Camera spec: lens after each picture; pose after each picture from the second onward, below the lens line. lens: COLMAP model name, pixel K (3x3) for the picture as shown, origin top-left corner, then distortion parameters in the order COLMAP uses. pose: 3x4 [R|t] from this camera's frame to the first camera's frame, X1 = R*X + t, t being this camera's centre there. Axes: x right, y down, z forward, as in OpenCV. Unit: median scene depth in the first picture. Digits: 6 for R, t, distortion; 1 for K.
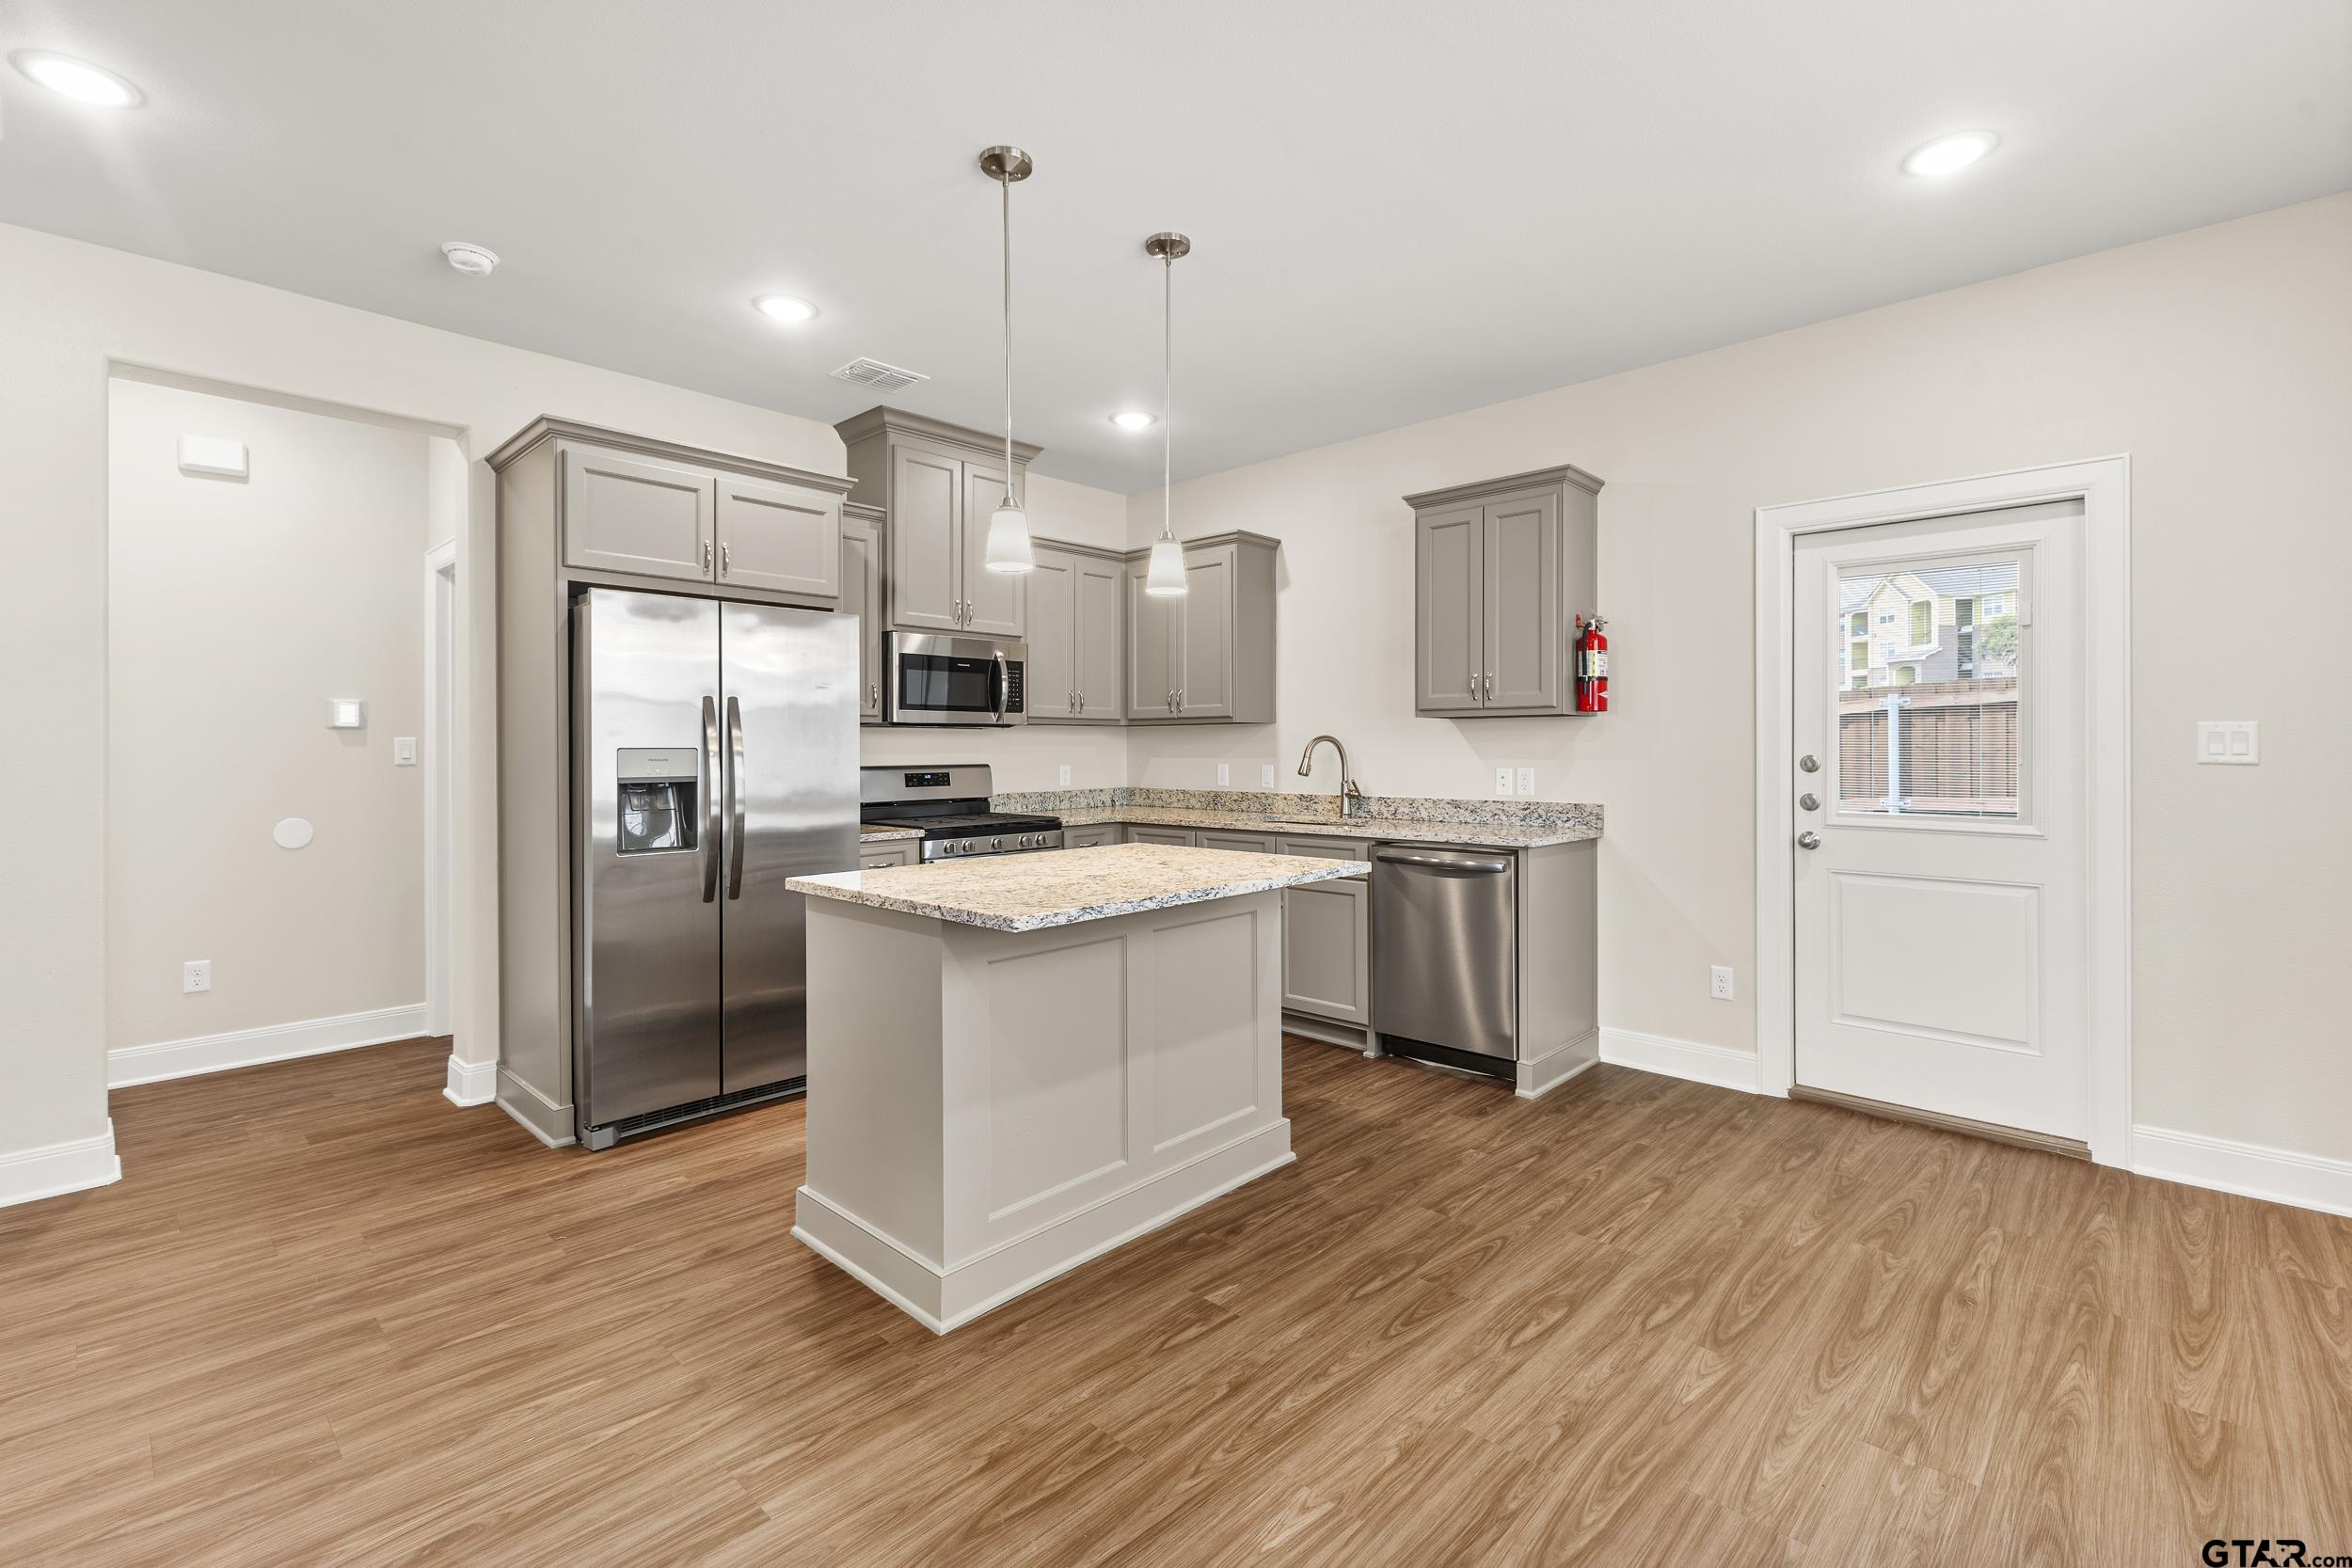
lens RADIAL K [[1049.7, 0, 1191.3], [0, 1049.7, 739.6], [0, 0, 1]] dist [0.003763, 0.000696]
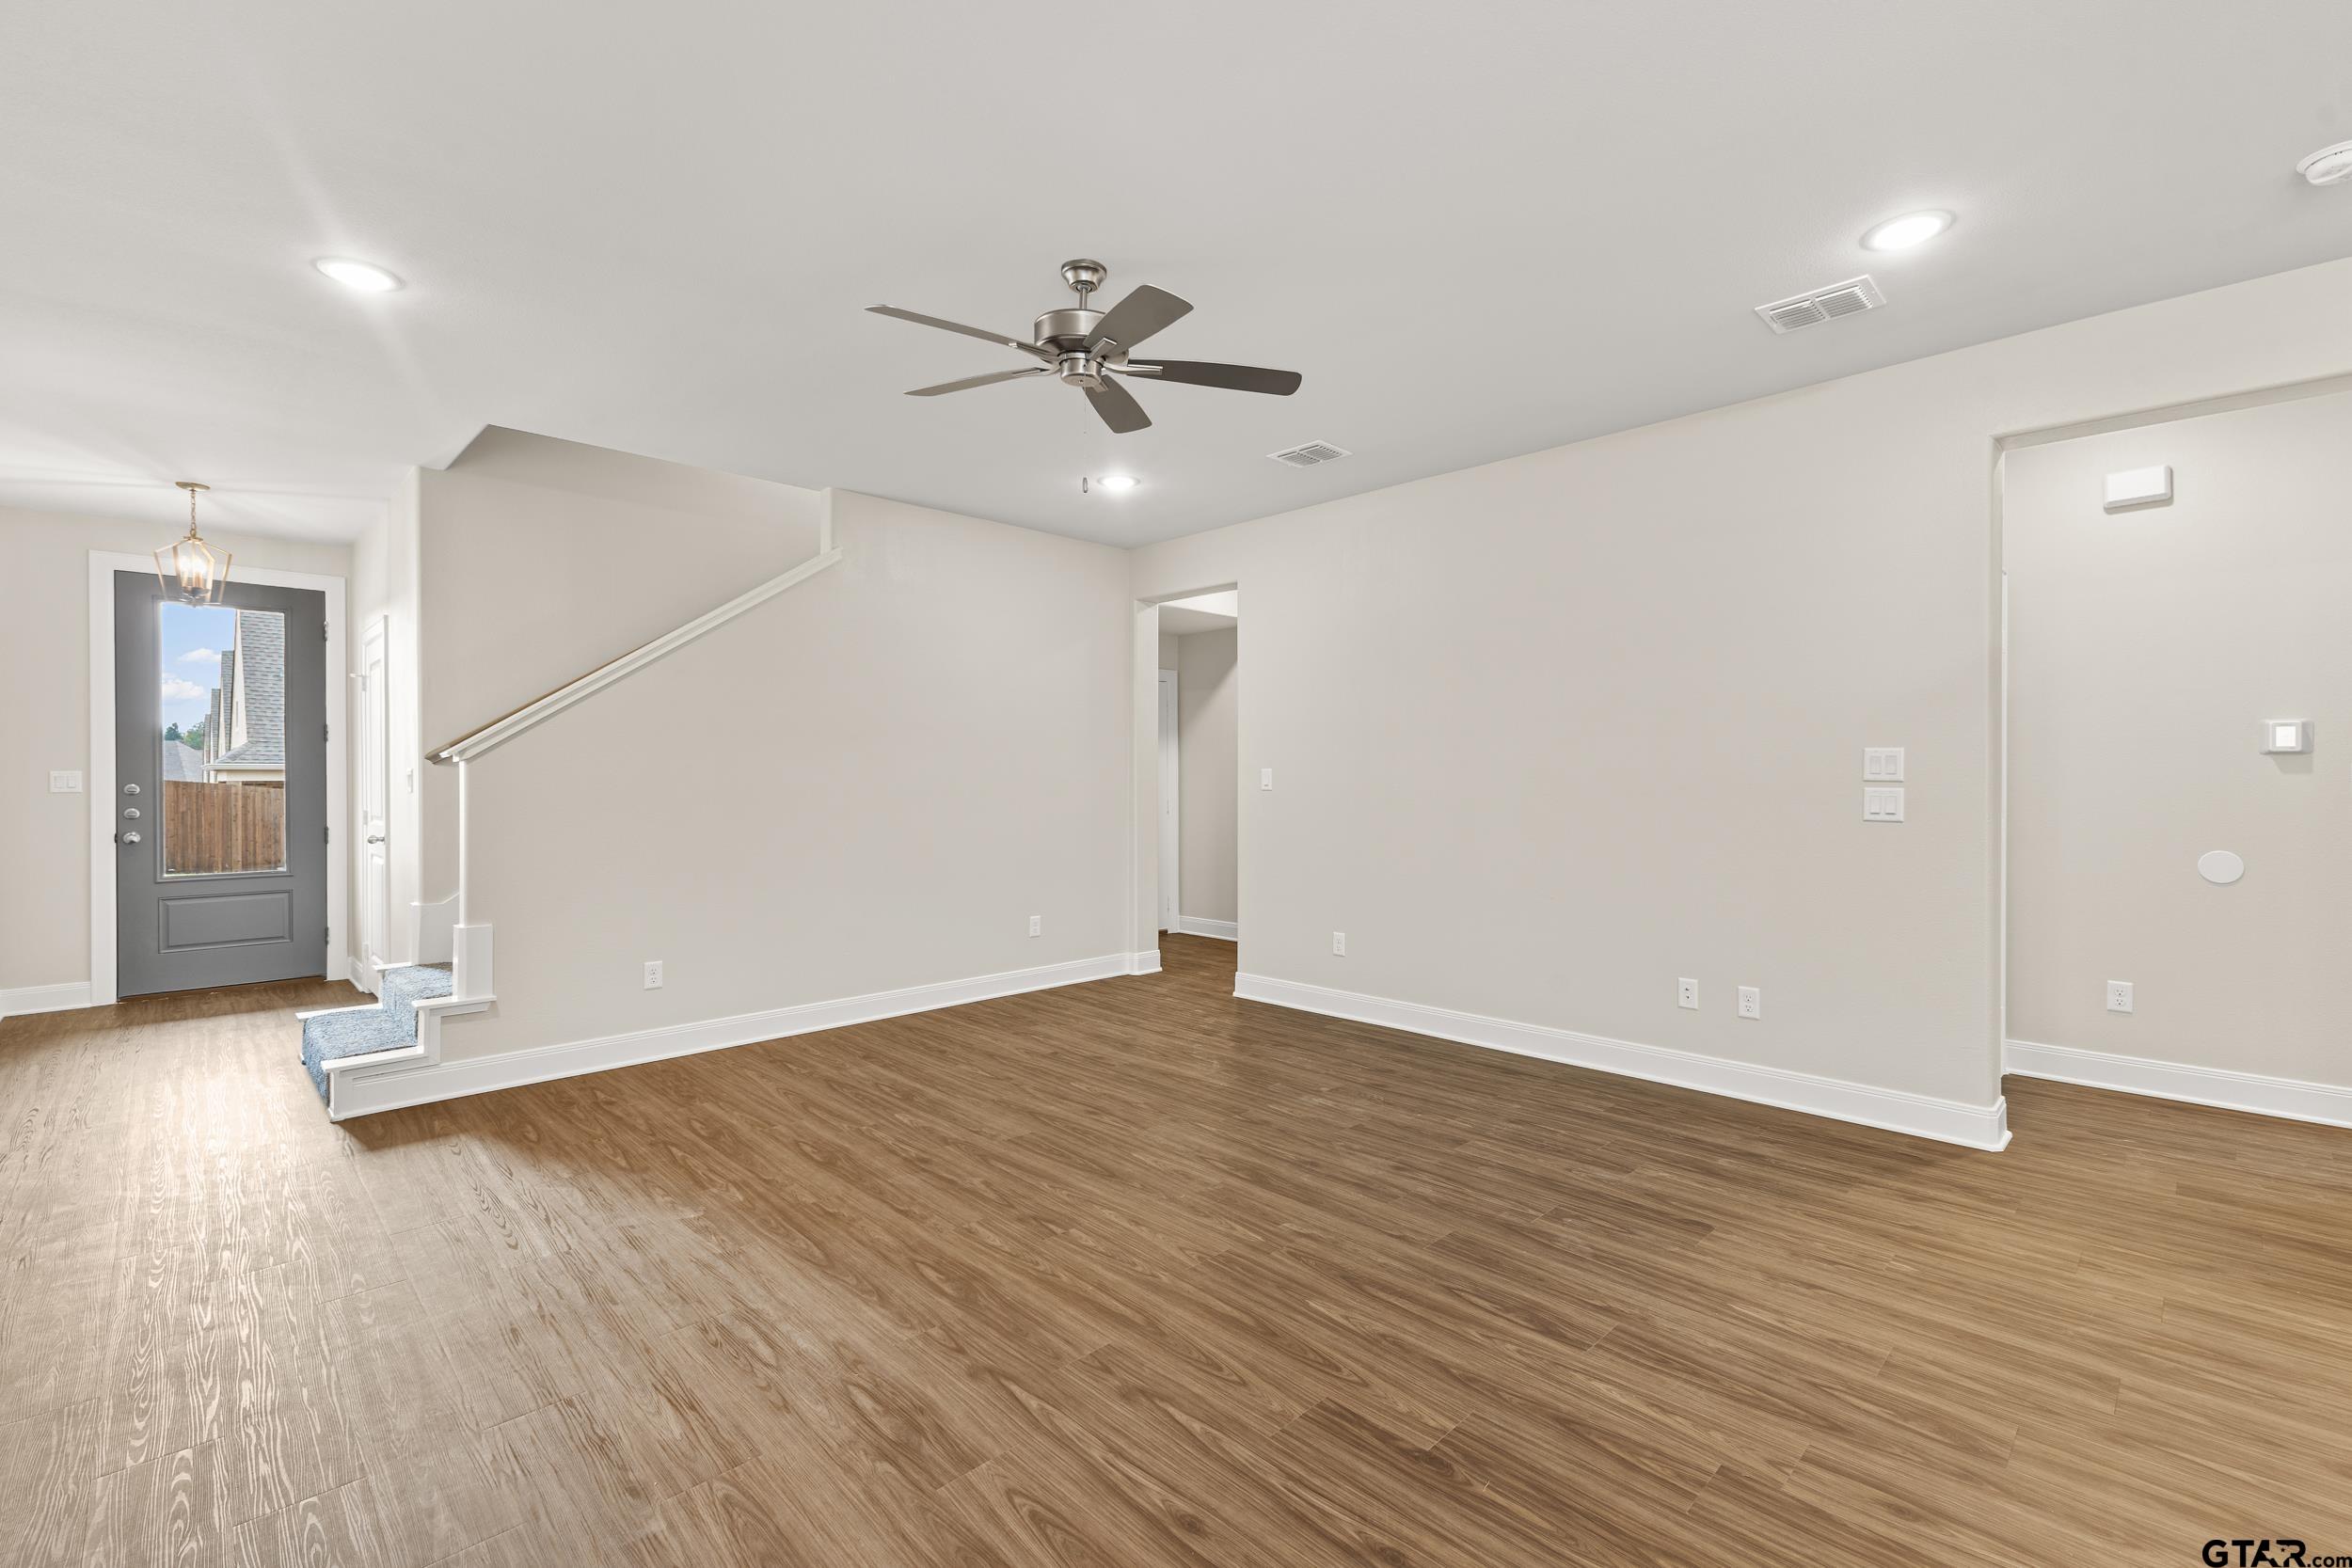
lens RADIAL K [[1049.7, 0, 1177.8], [0, 1049.7, 783.2], [0, 0, 1]] dist [0.003763, 0.000696]
pose [[-0.053039, 0.011498, -0.998526, 0.183196], [0.005766, 0.999921, 0.011207, -0.001479], [0.998576, -0.005163, -0.053101, 0.181681]]
